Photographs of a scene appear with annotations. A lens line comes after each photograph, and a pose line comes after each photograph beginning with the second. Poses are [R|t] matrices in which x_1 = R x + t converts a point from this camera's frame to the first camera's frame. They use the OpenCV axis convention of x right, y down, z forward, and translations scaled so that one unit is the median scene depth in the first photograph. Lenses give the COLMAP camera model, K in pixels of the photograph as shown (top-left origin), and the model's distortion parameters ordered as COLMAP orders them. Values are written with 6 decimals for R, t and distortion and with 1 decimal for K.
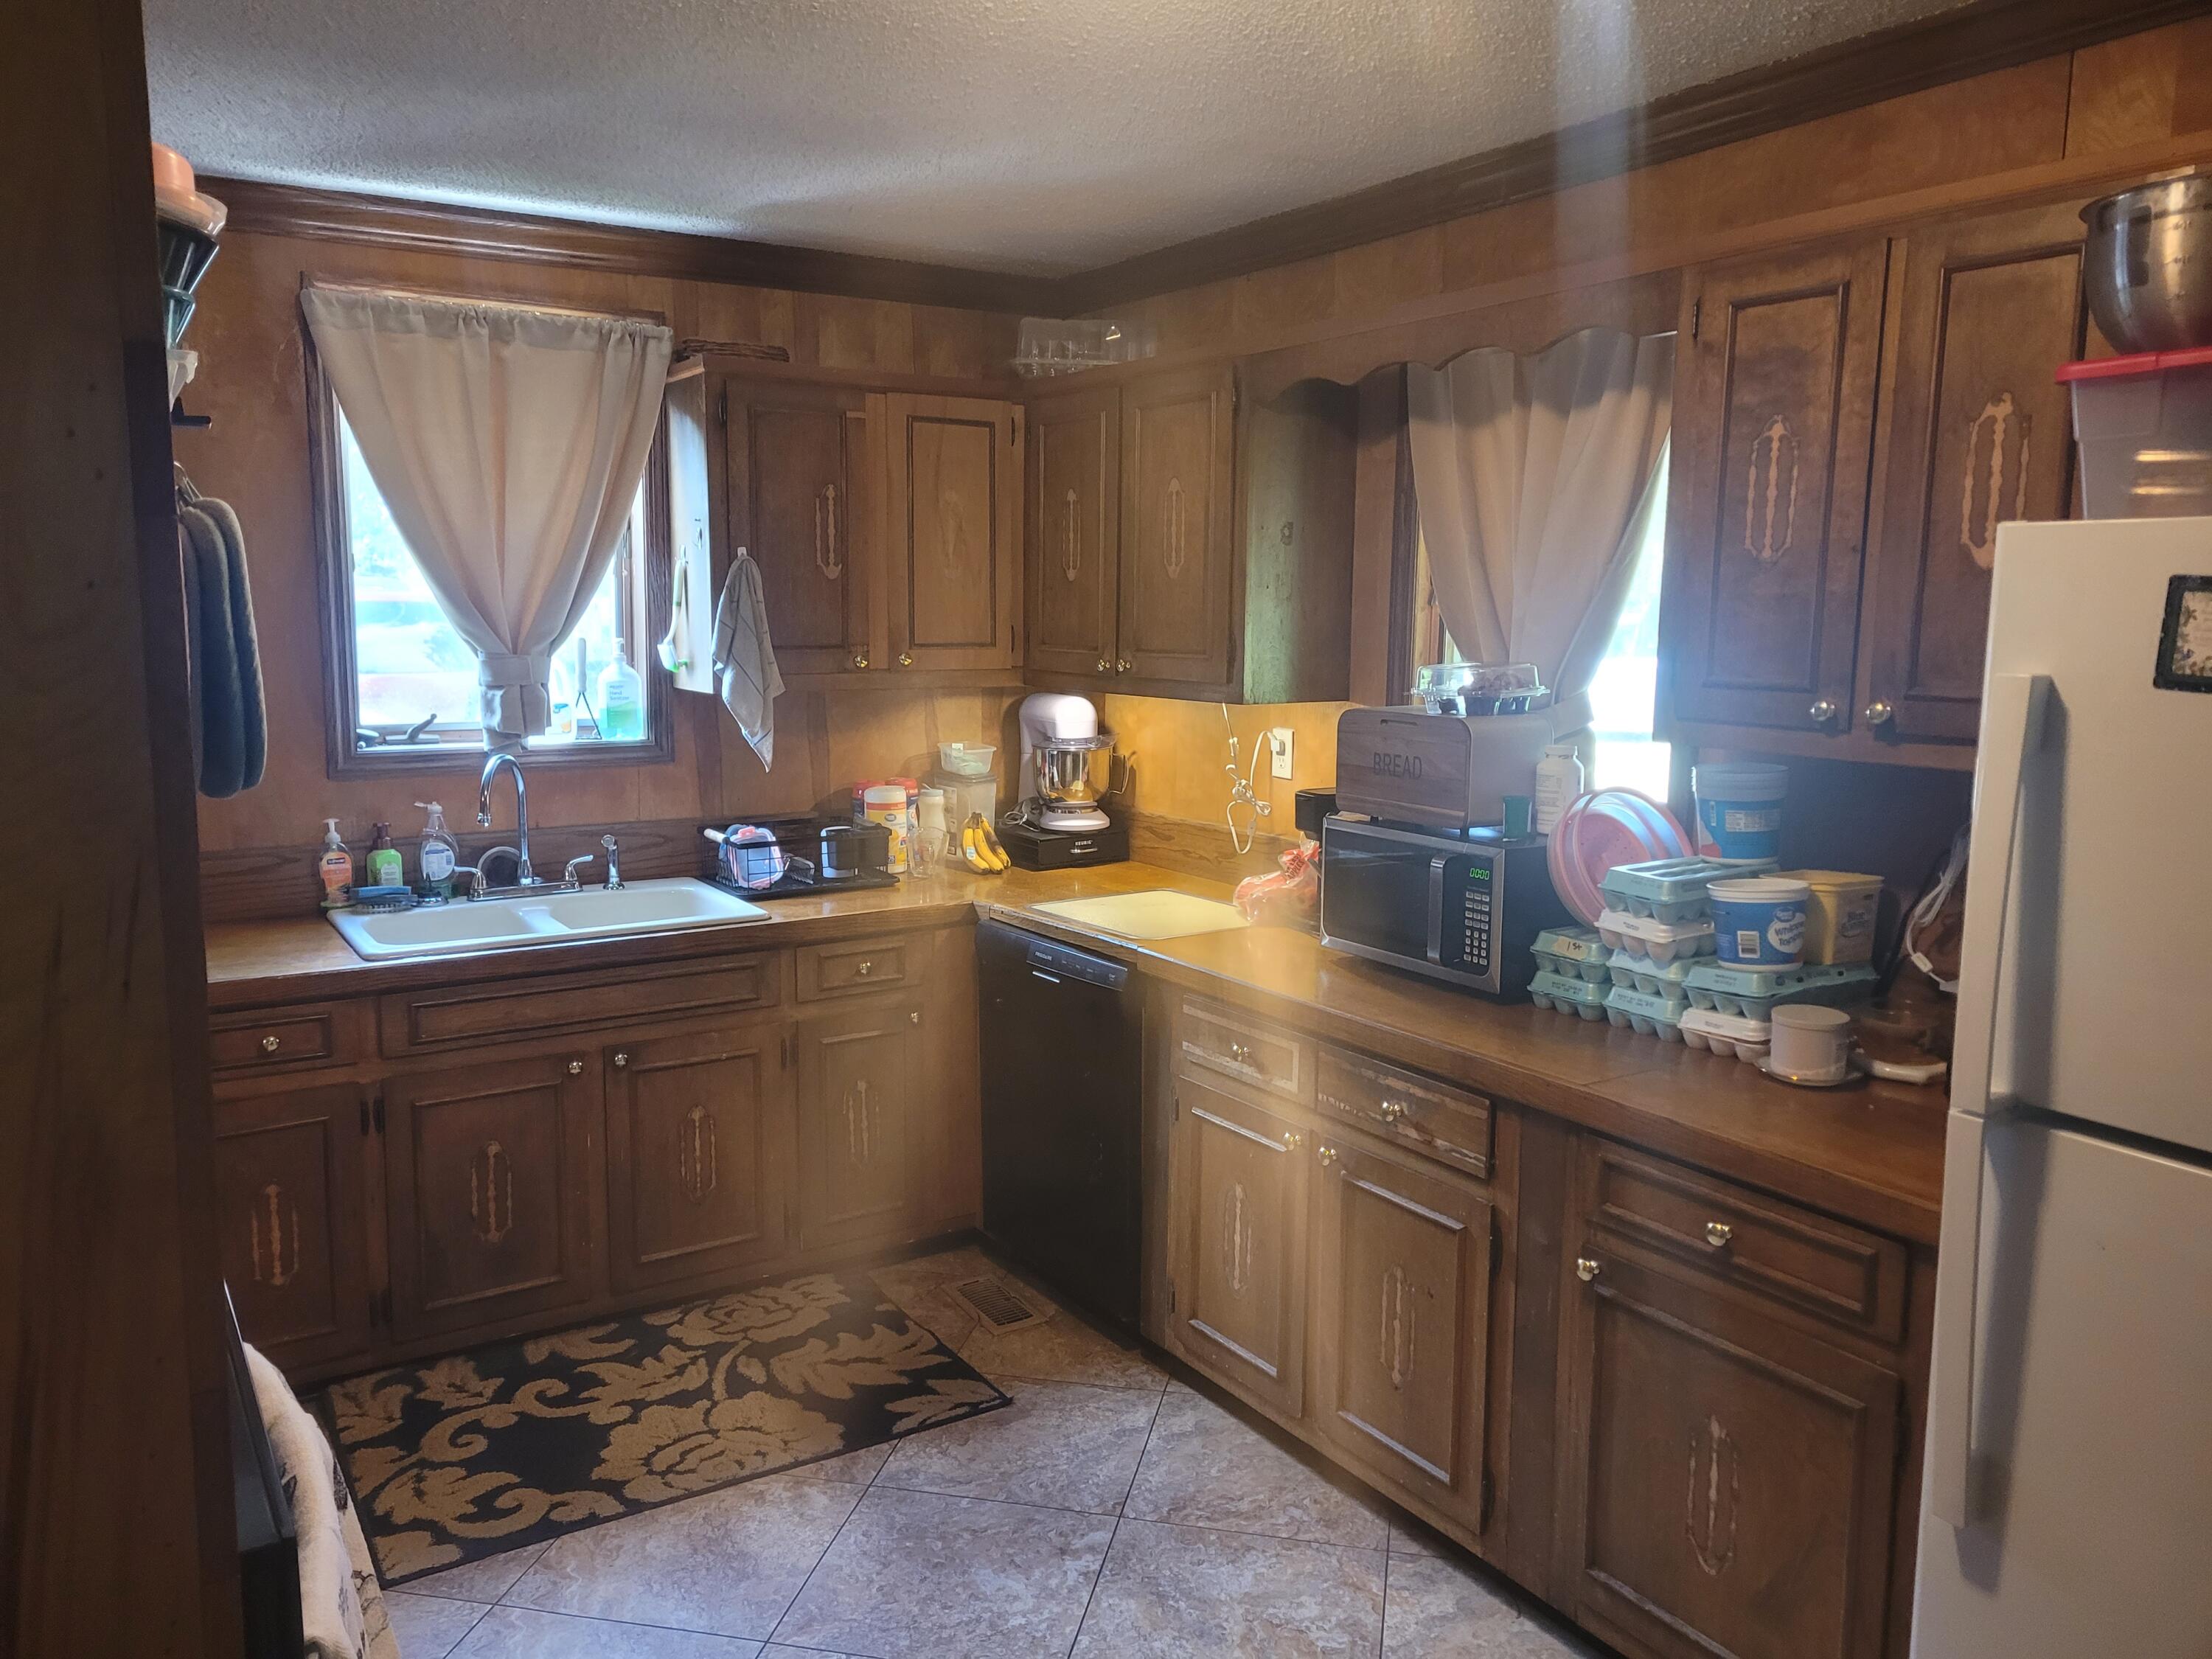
lens RADIAL K [[1647.1, 0, 1086.6], [0, 1647.1, 804.1], [0, 0, 1]] dist [0.054636, -0.035880]
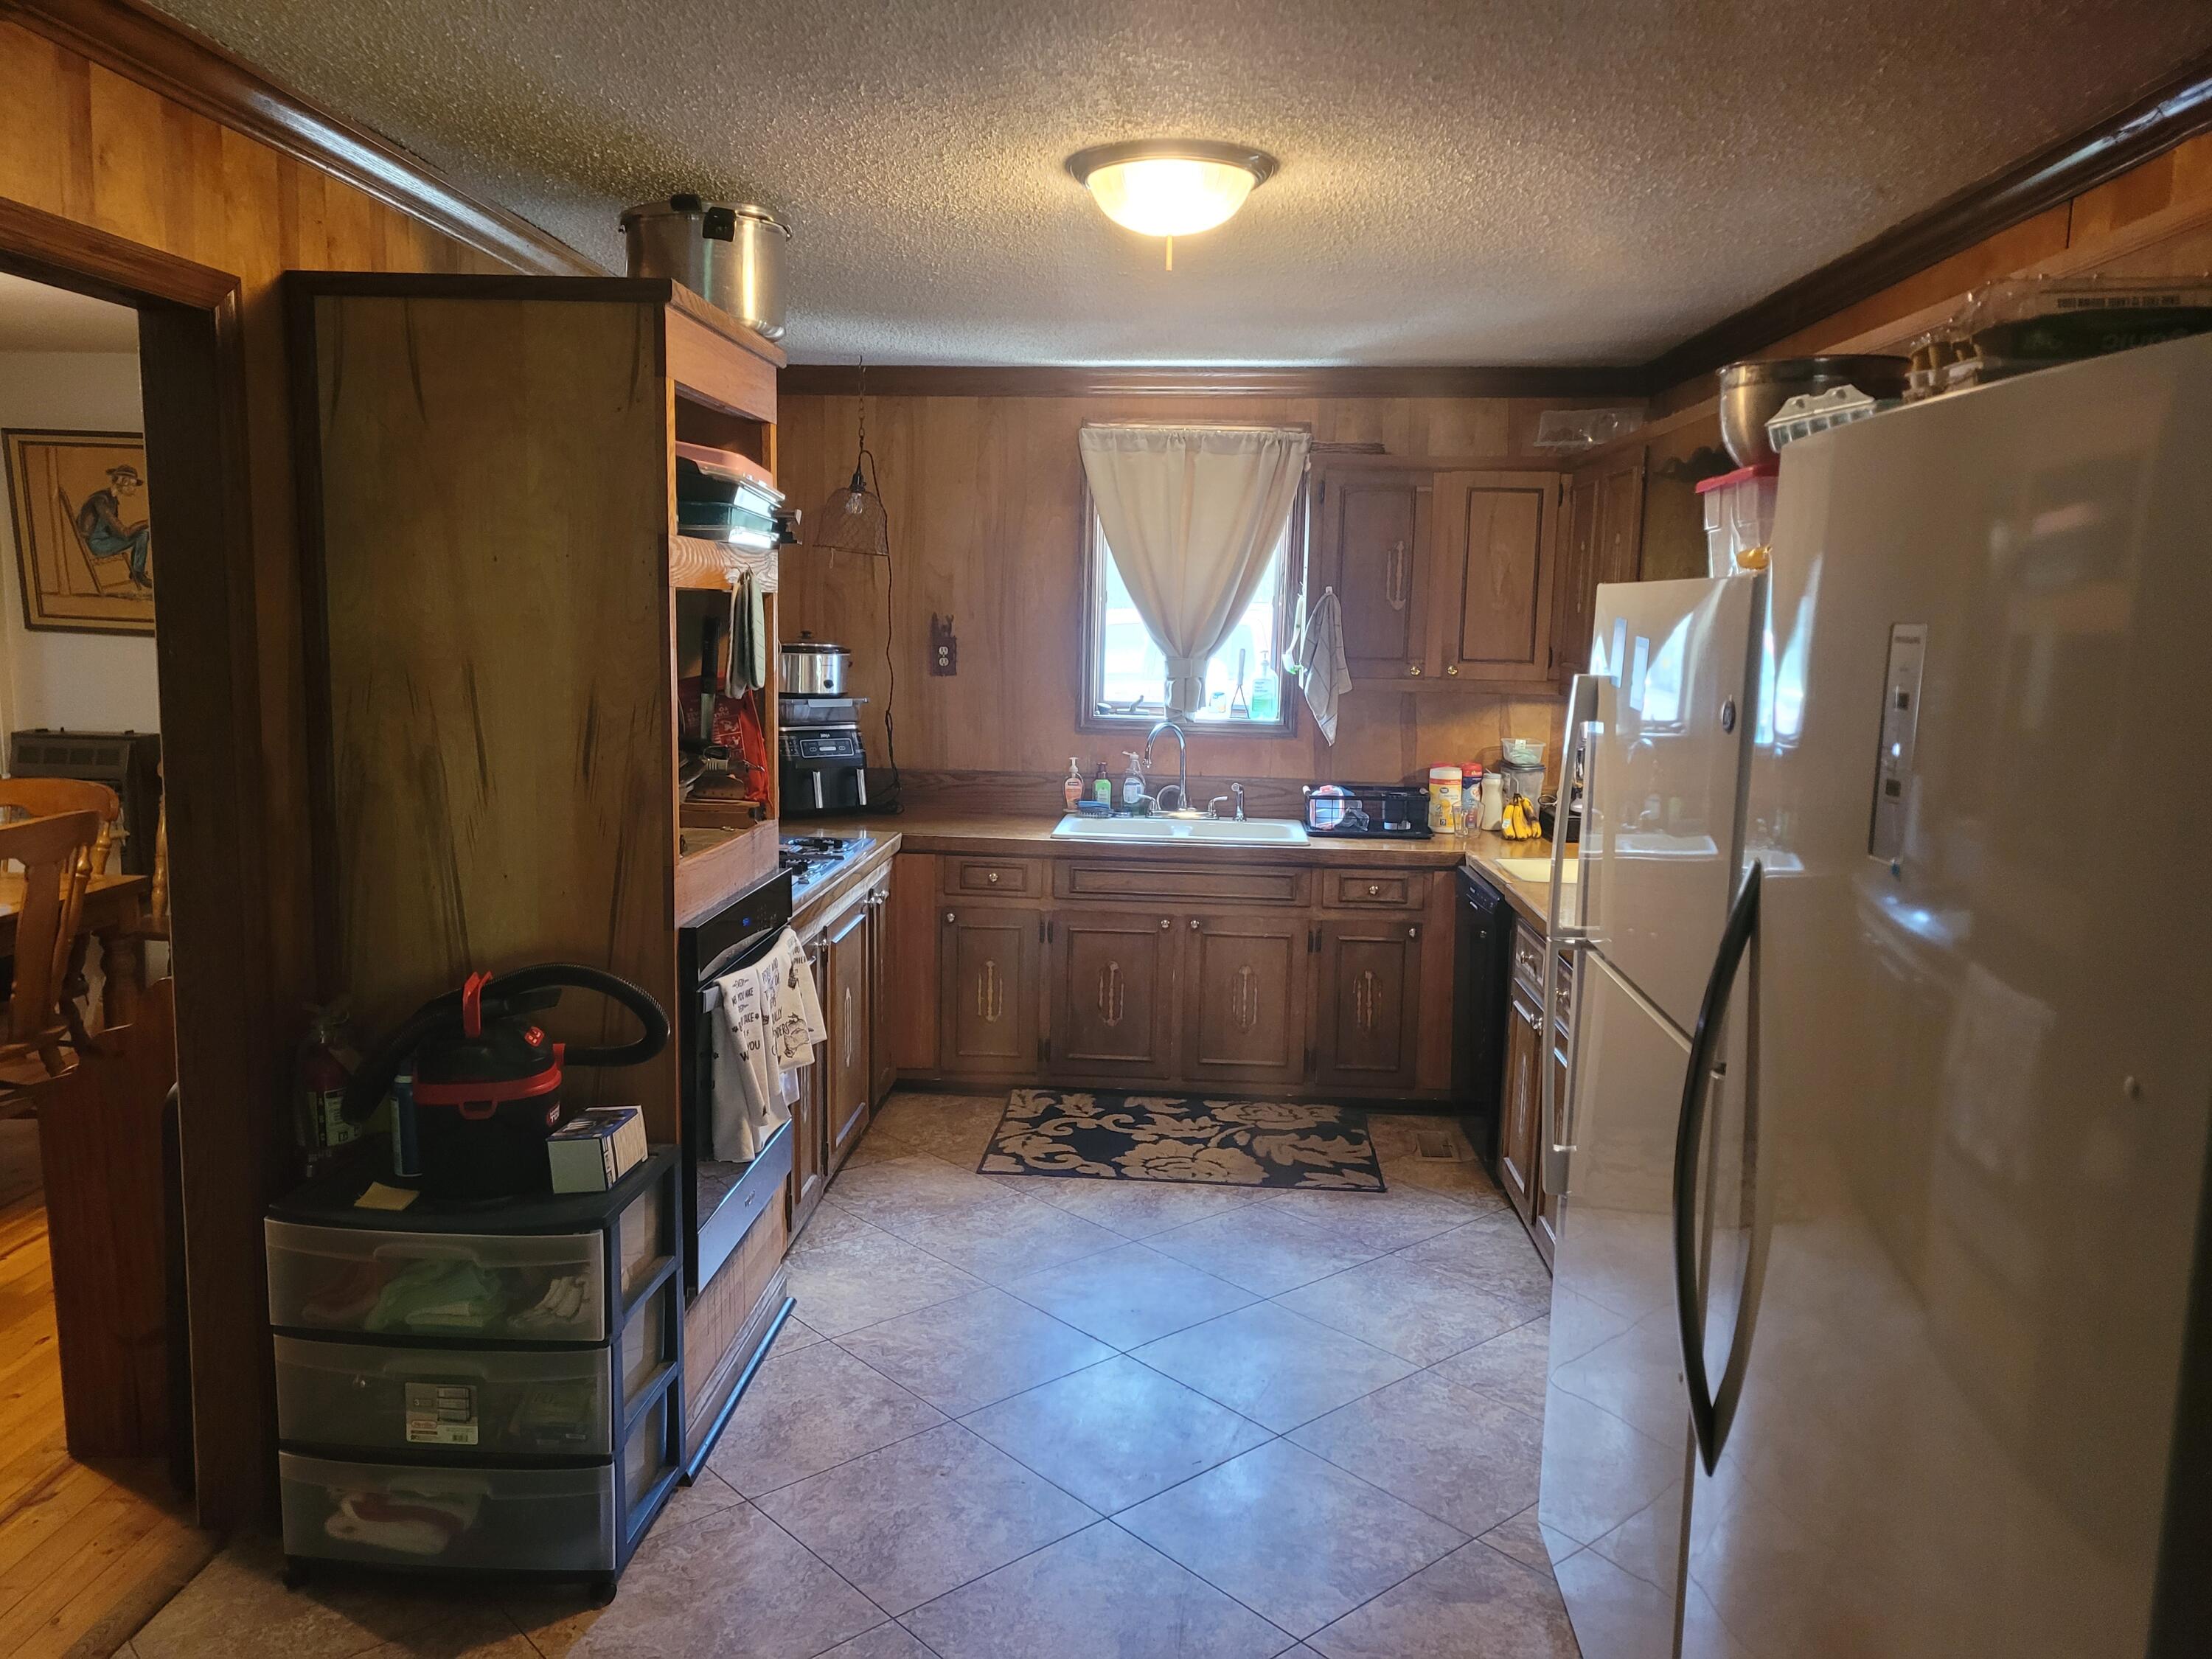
lens RADIAL K [[1647.1, 0, 1104.6], [0, 1647.1, 815.1], [0, 0, 1]] dist [0.054636, -0.035880]
pose [[0.809354, 0.083739, -0.581320, 0.483744], [-0.090377, 0.995752, 0.017610, 0.032960], [0.580325, 0.038285, 0.813484, -0.261731]]
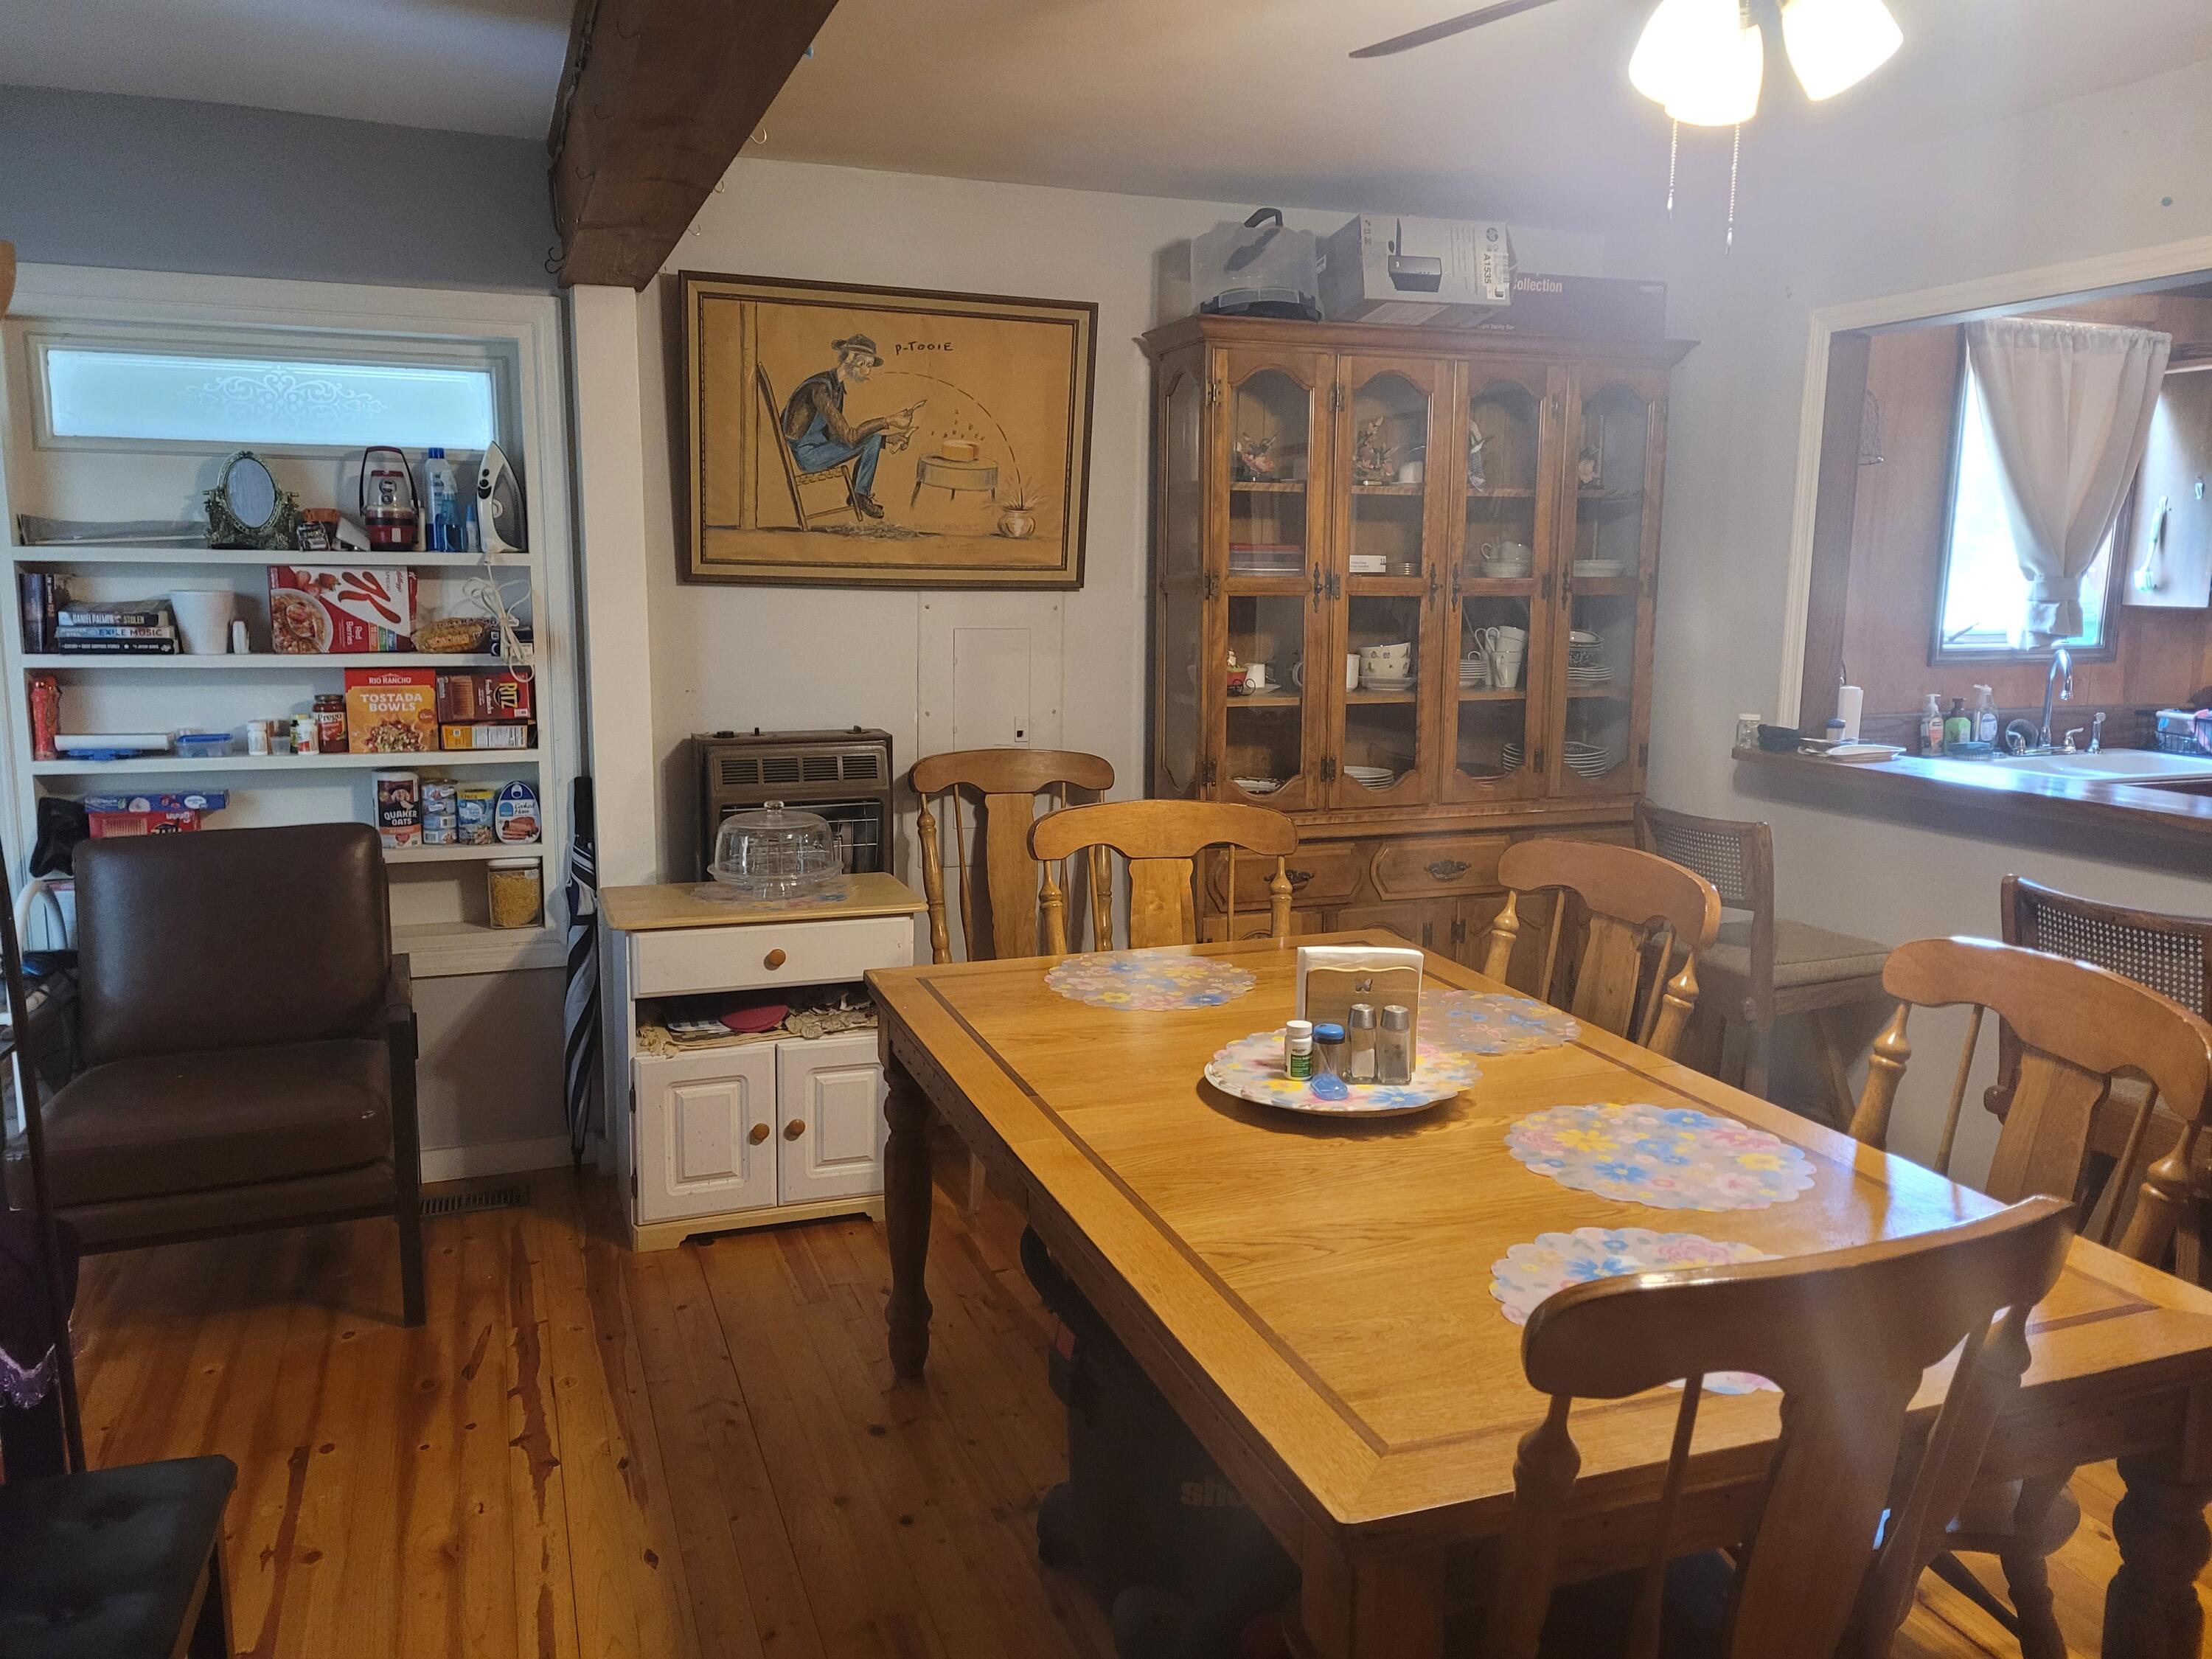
lens RADIAL K [[1647.1, 0, 1103.8], [0, 1647.1, 822.2], [0, 0, 1]] dist [0.054636, -0.035880]
pose [[0.976798, 0.035279, -0.211239, -0.824808], [-0.027848, 0.998888, 0.038052, 0.082297], [0.212346, -0.031286, 0.976694, -0.538570]]
